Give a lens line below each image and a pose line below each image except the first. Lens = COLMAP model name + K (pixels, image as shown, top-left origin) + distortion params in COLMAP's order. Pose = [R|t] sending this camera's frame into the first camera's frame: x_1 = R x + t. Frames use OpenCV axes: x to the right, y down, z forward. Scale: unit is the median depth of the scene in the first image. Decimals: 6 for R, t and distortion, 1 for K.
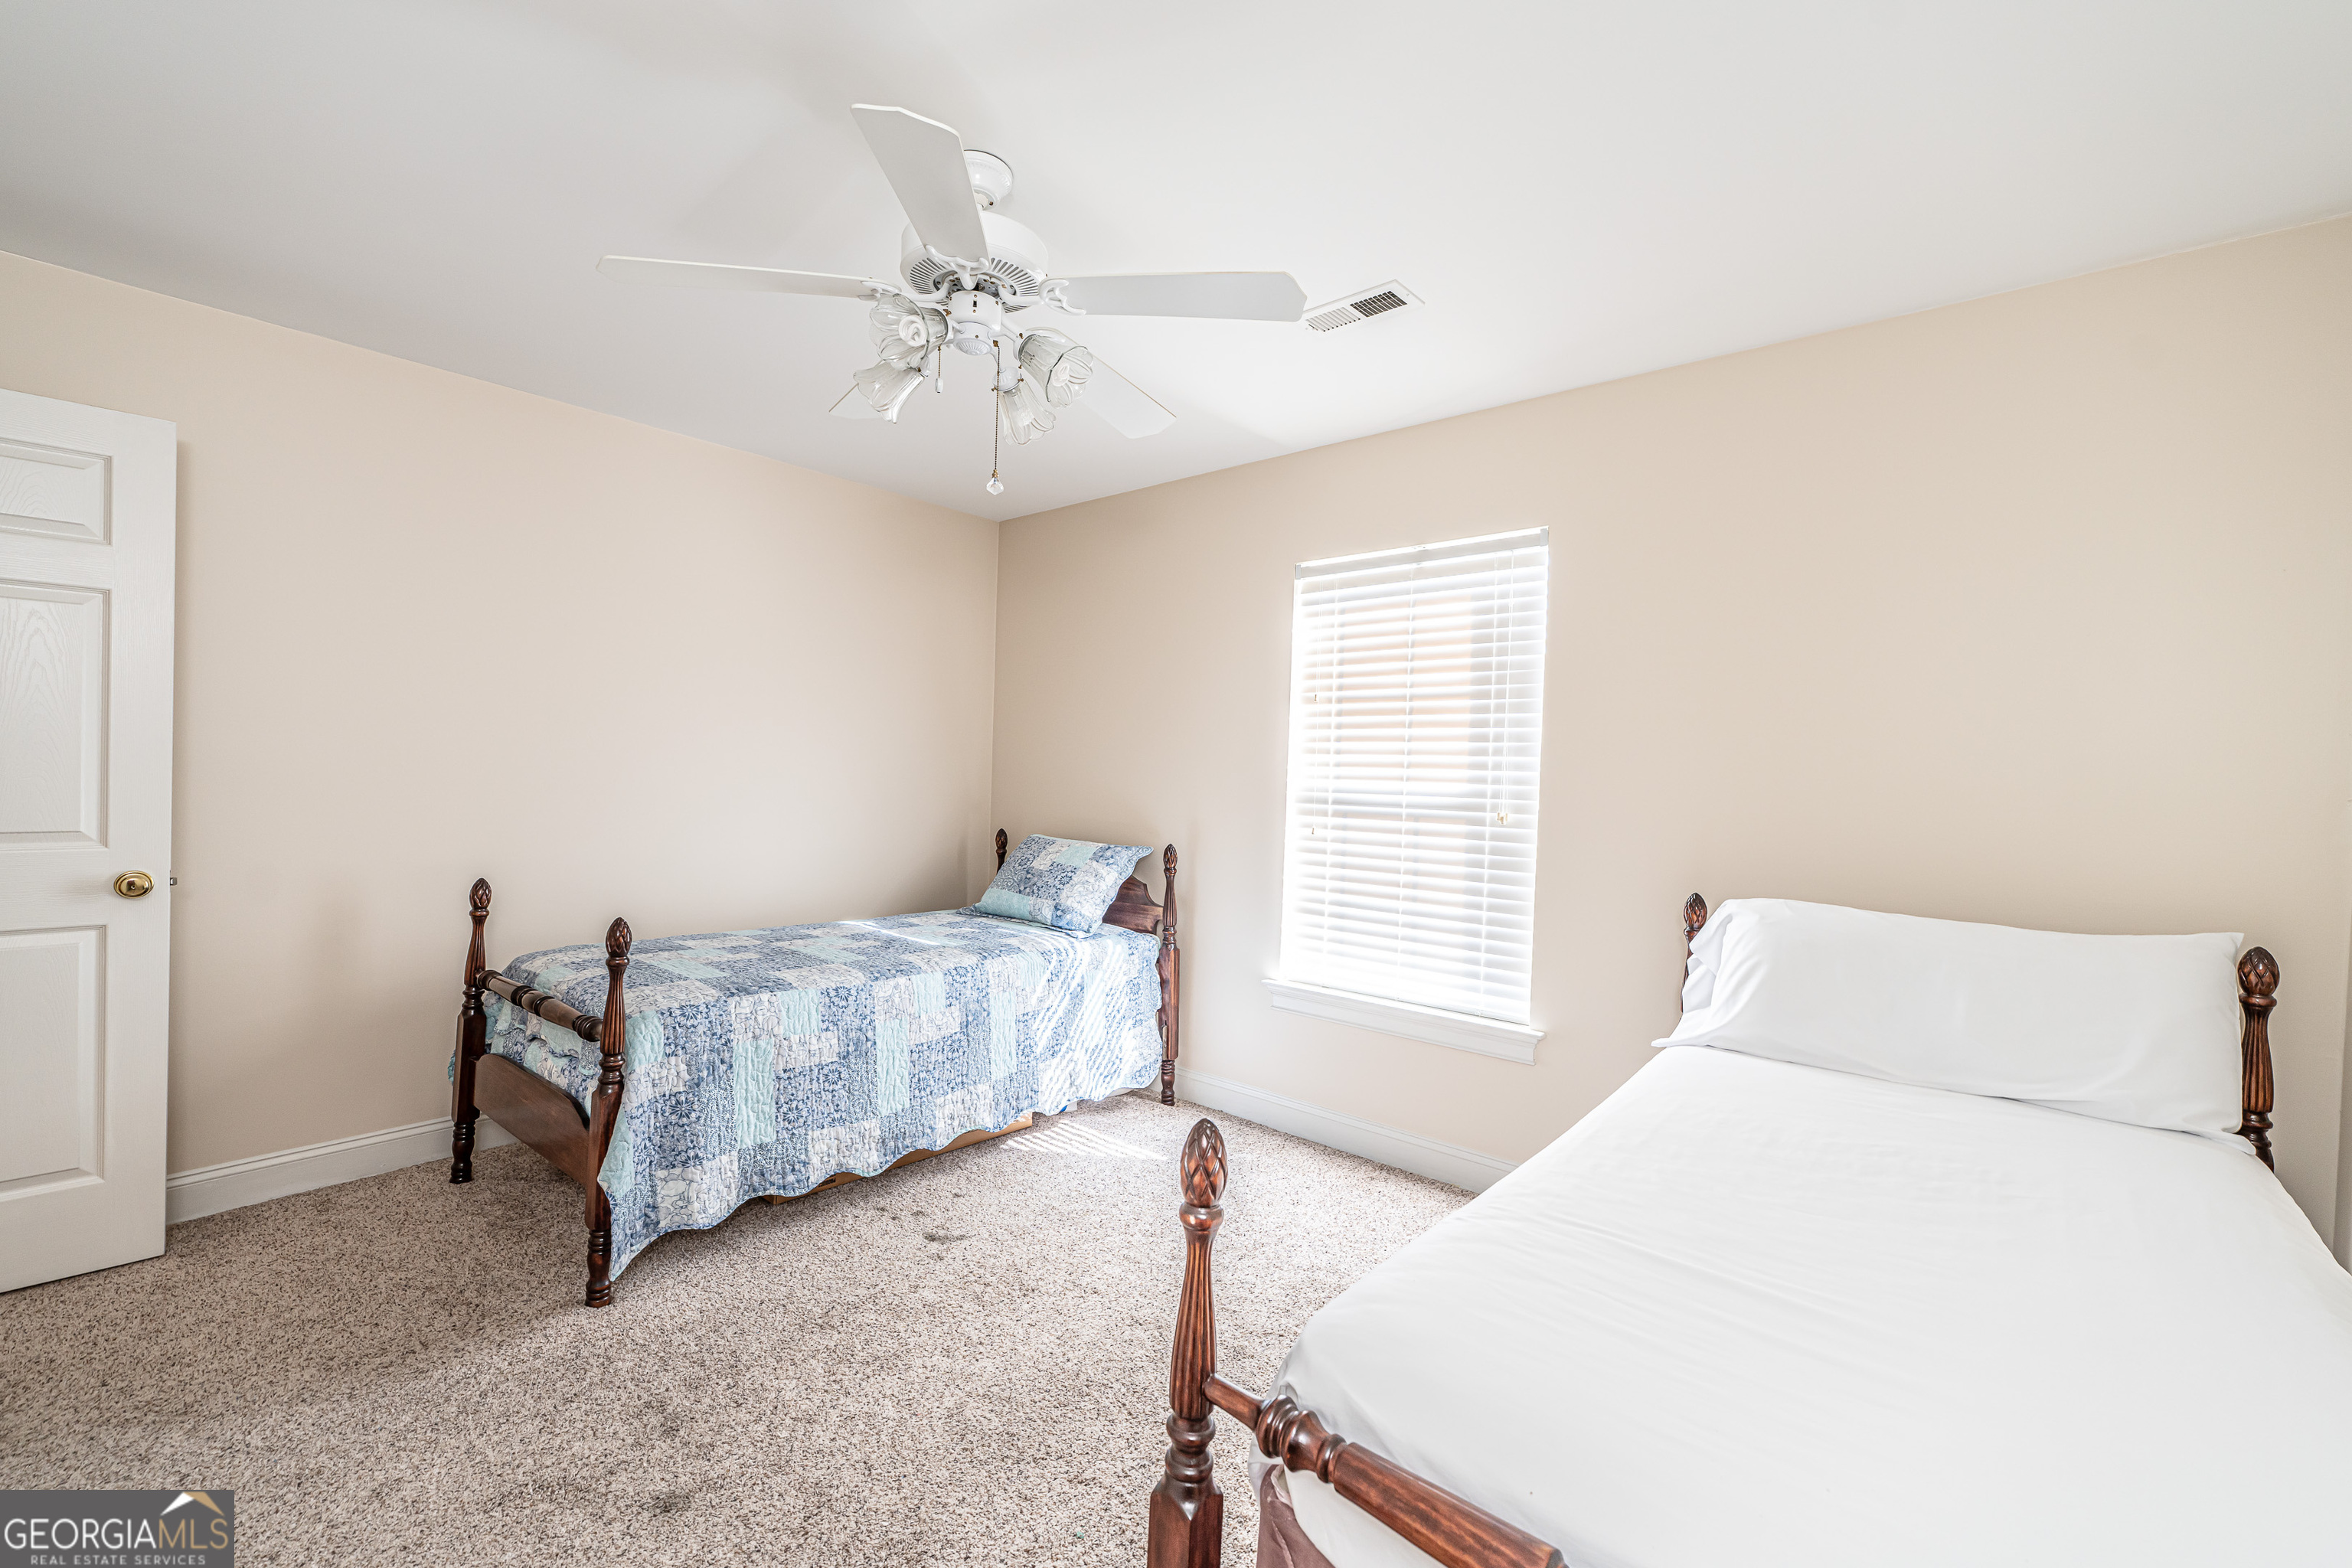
lens RADIAL K [[974.9, 0, 1175.5], [0, 974.9, 799.9], [0, 0, 1]] dist [0.000091, -0.000147]
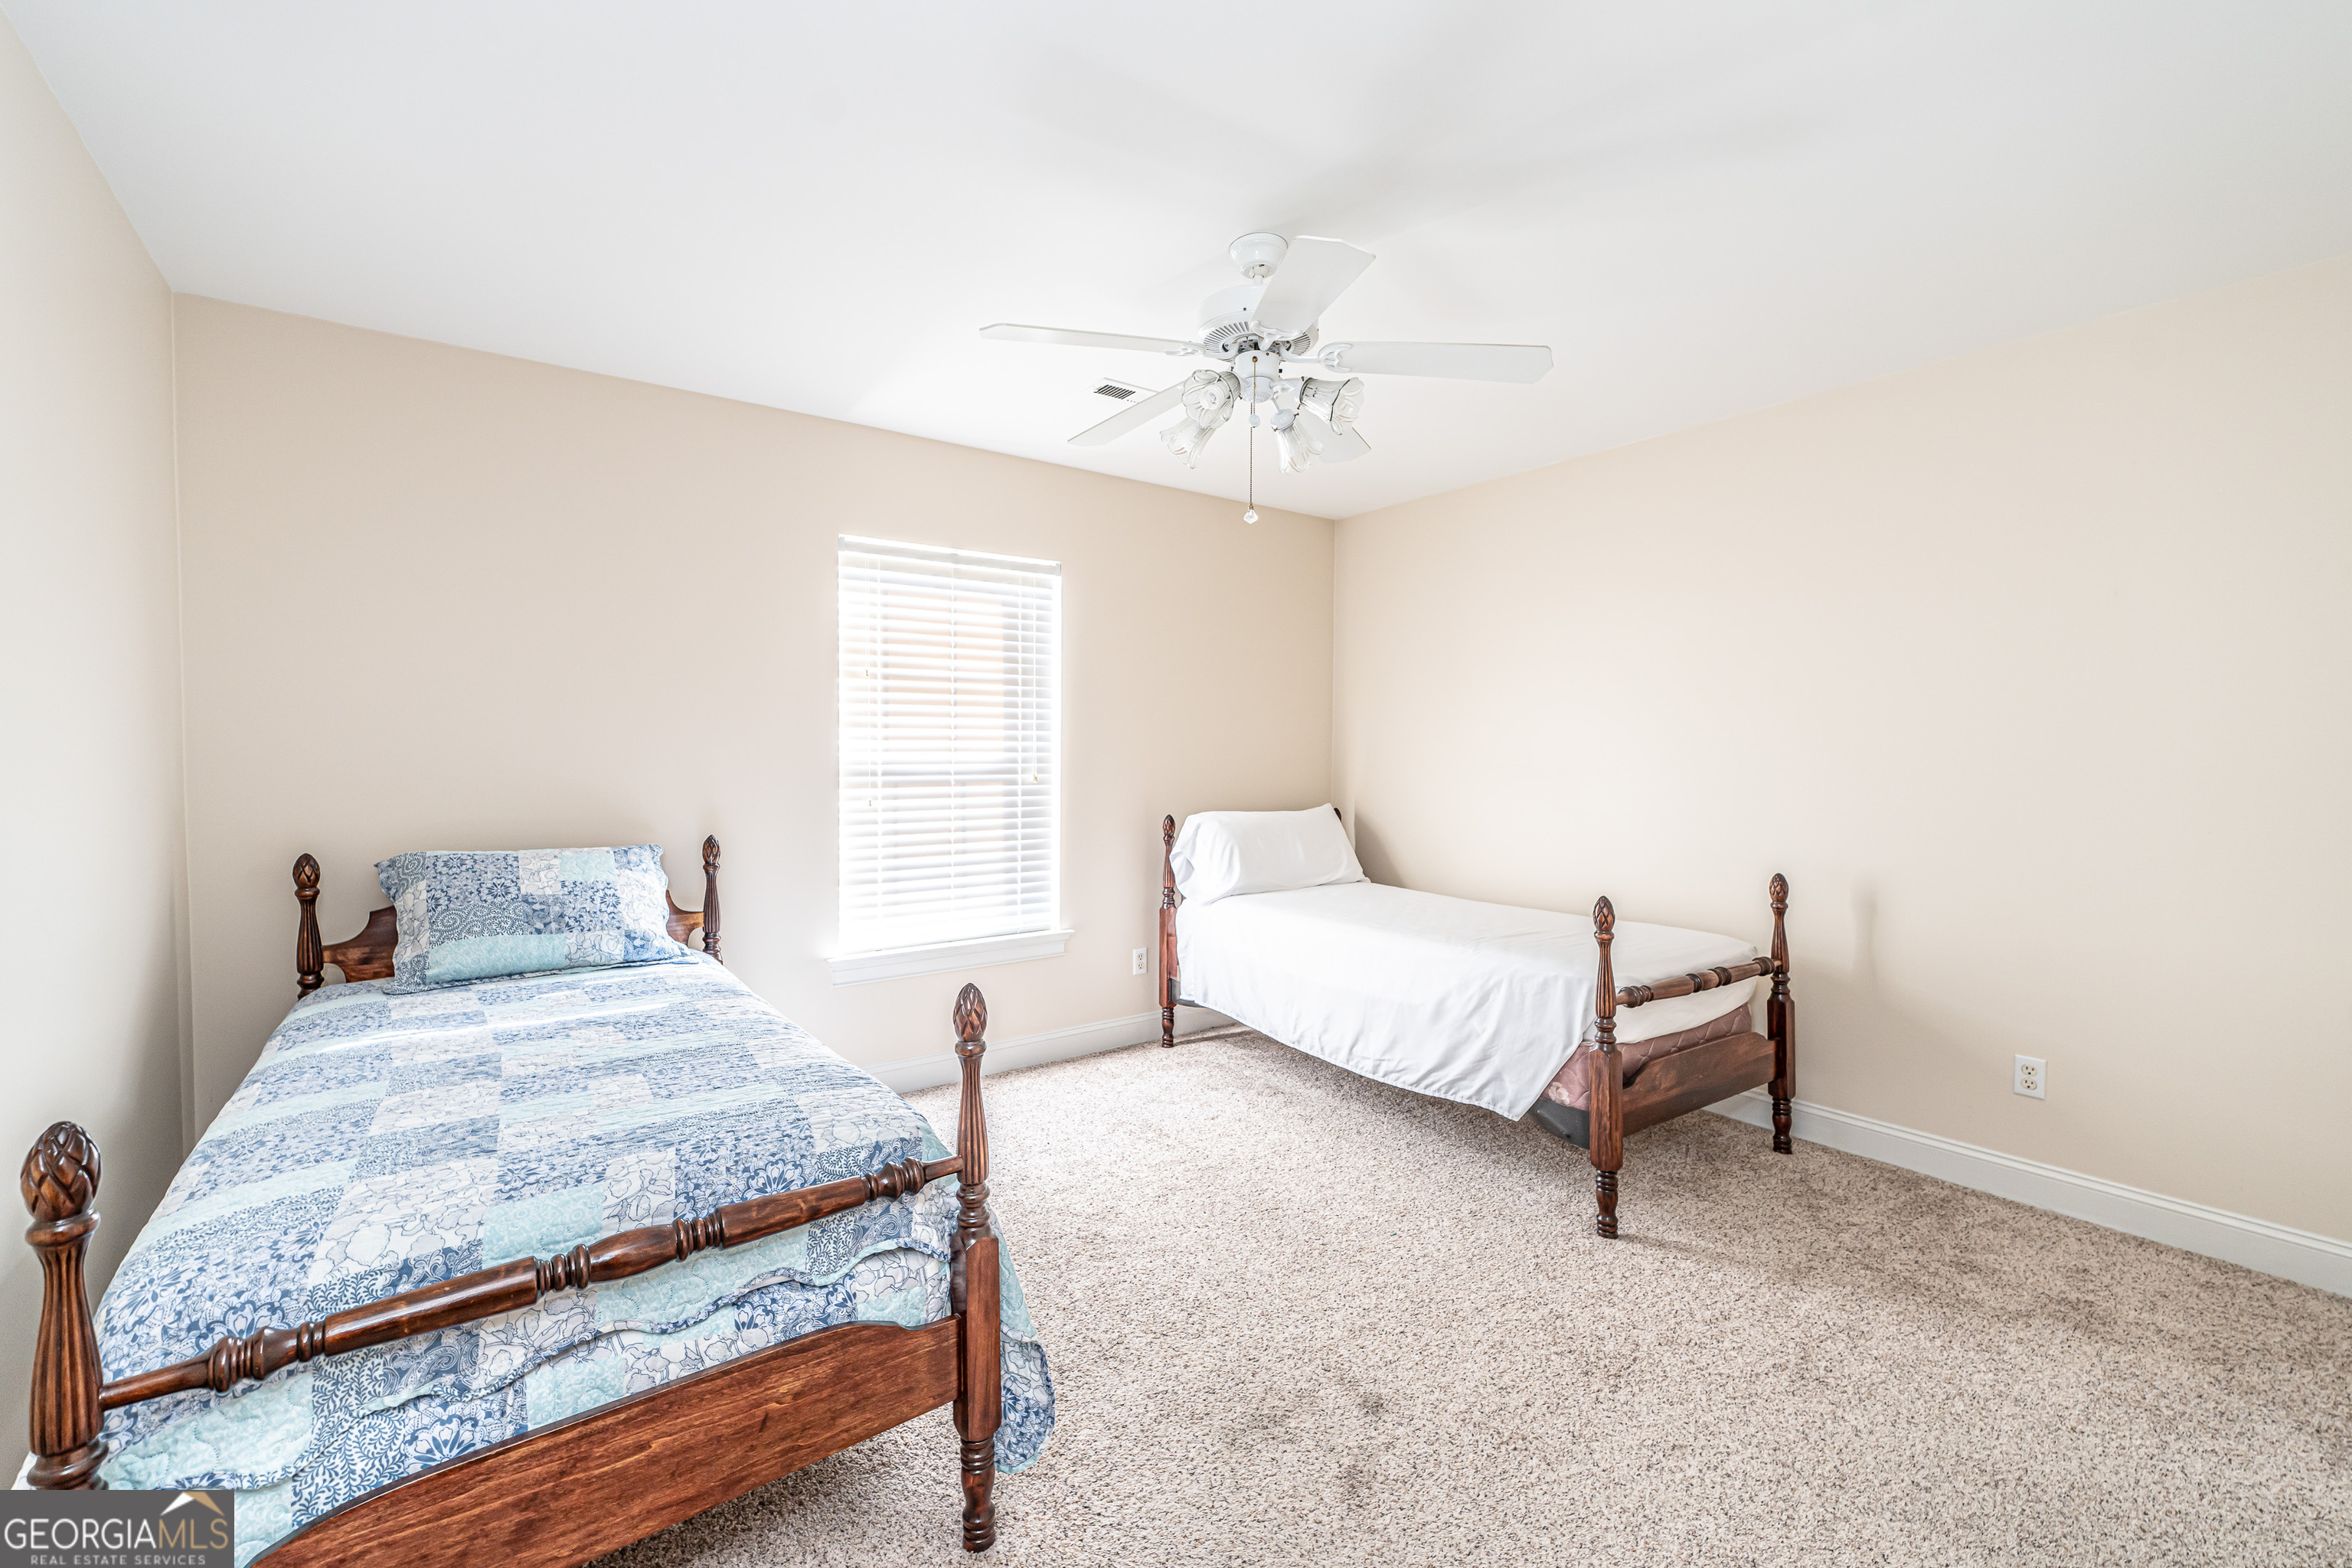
lens RADIAL K [[938.6, 0, 1163.2], [0, 938.6, 792.9], [0, 0, 1]] dist [0.000241, -0.000665]
pose [[0.252421, -0.074269, 0.964763, -0.781622], [0.028708, 0.997186, 0.069254, -0.040773], [-0.967192, 0.010215, 0.253843, 0.475570]]
